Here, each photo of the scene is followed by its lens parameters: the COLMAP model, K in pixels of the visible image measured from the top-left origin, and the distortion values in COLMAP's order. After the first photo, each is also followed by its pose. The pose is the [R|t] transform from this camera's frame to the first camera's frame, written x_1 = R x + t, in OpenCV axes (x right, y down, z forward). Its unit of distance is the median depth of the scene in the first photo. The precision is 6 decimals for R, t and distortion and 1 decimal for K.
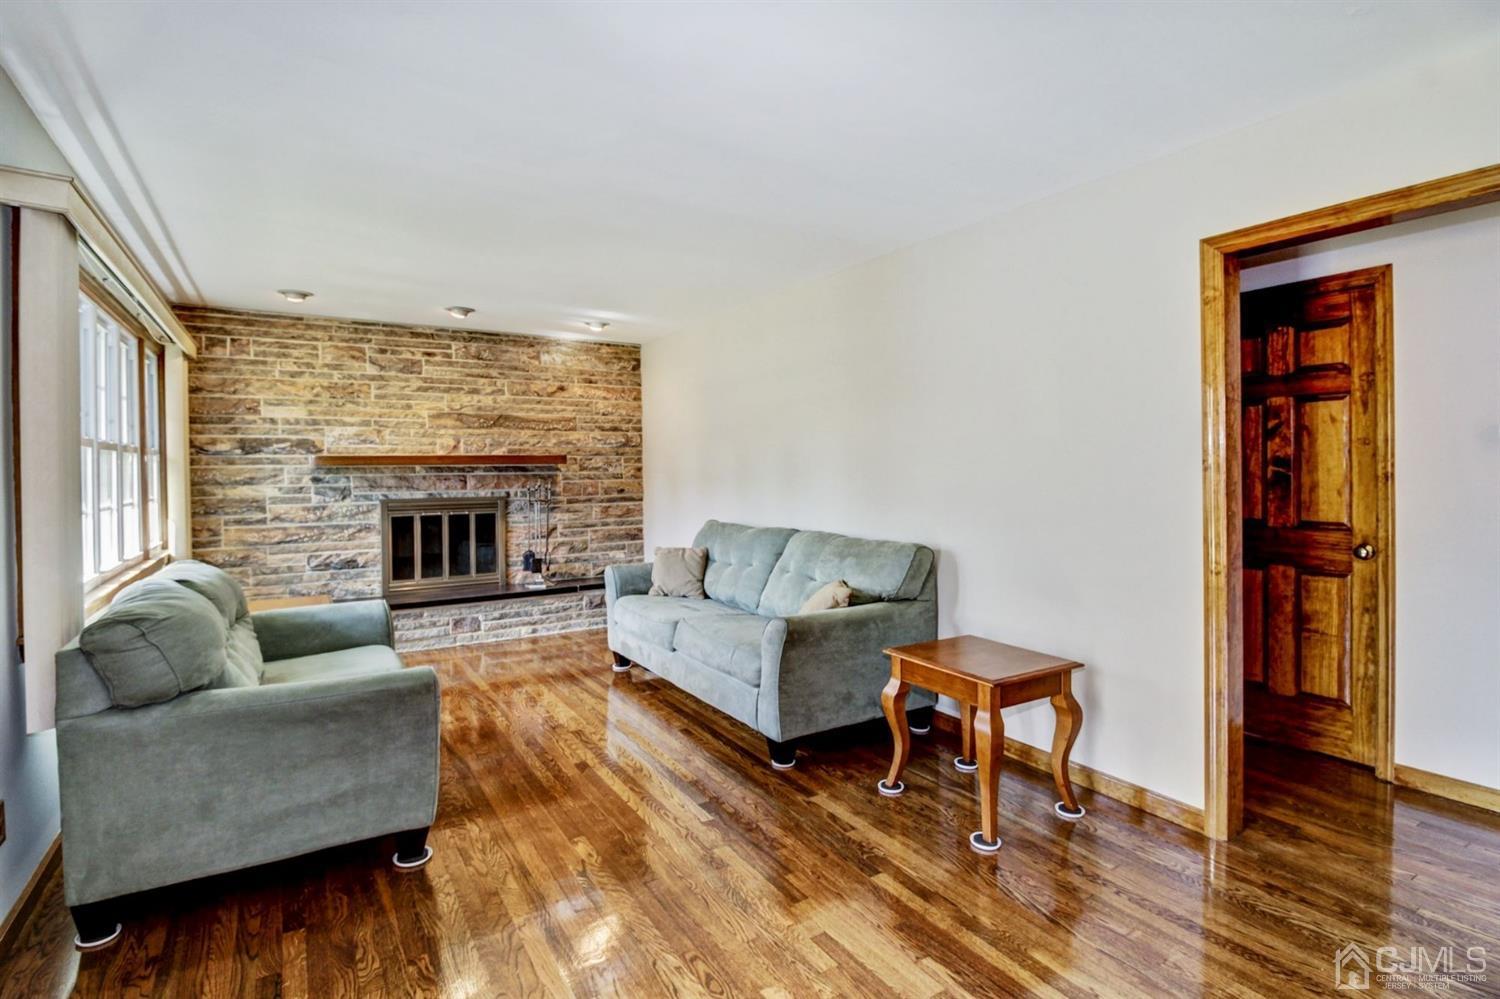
lens RADIAL K [[732.7, 0, 746.9], [0, 732.7, 474.3], [0, 0, 1]] dist [-0.005279, -0.001274]
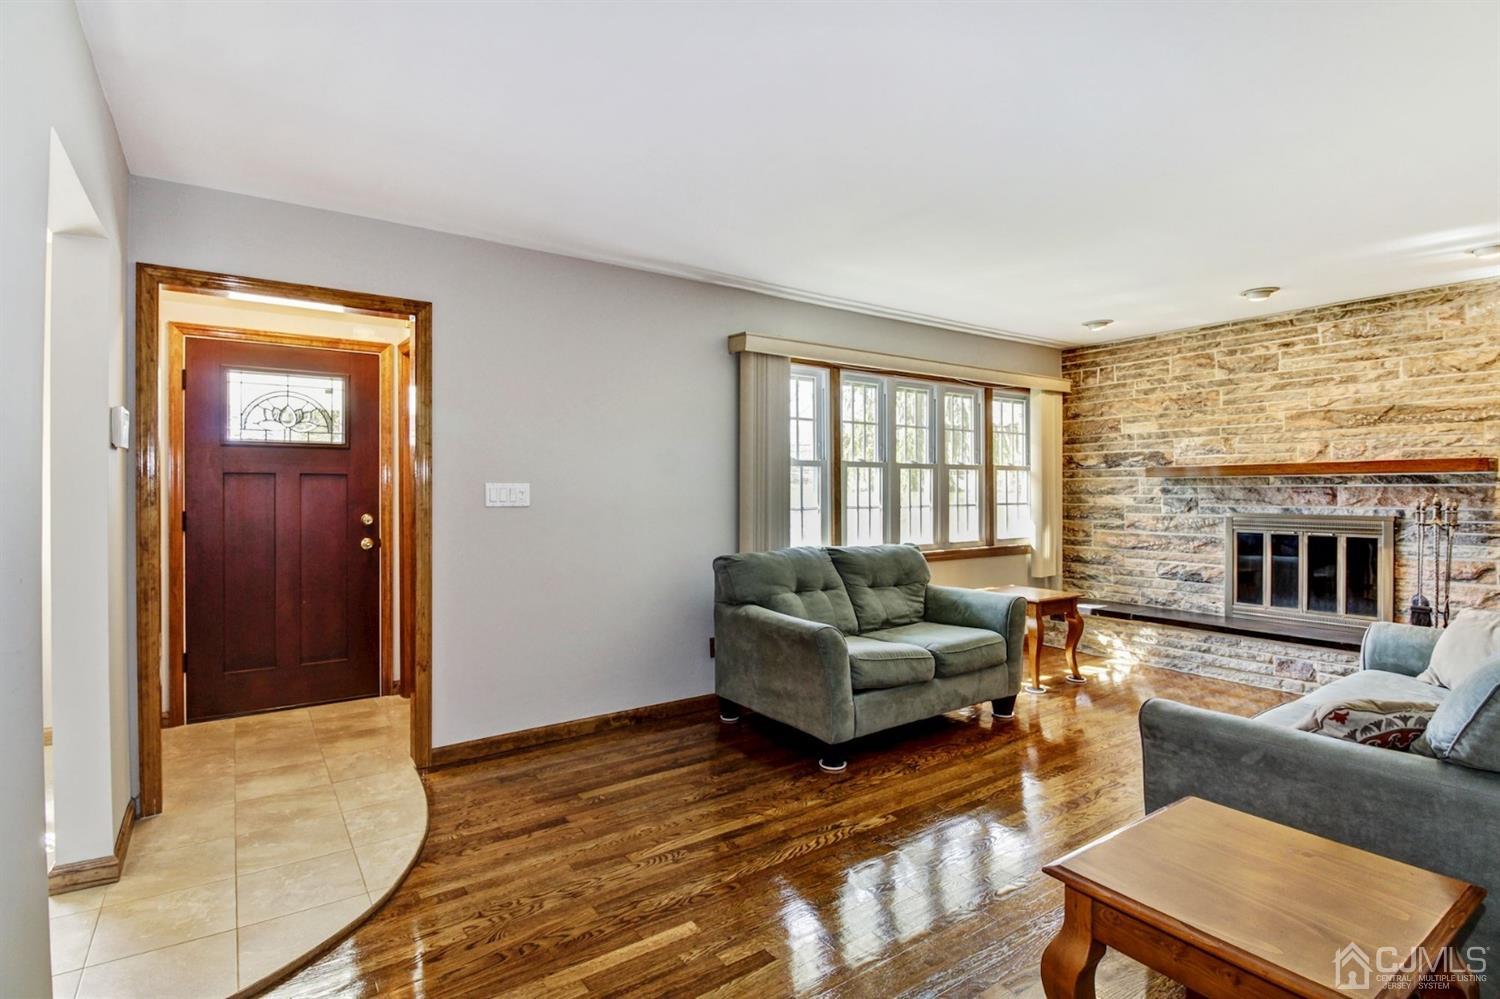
lens RADIAL K [[732.7, 0, 743.9], [0, 732.7, 494.0], [0, 0, 1]] dist [-0.005279, -0.001274]
pose [[0.056265, 0.015000, -0.998303, 0.398158], [-0.004514, 0.999881, 0.014770, -0.000417], [0.998406, 0.003676, 0.056326, 0.337559]]
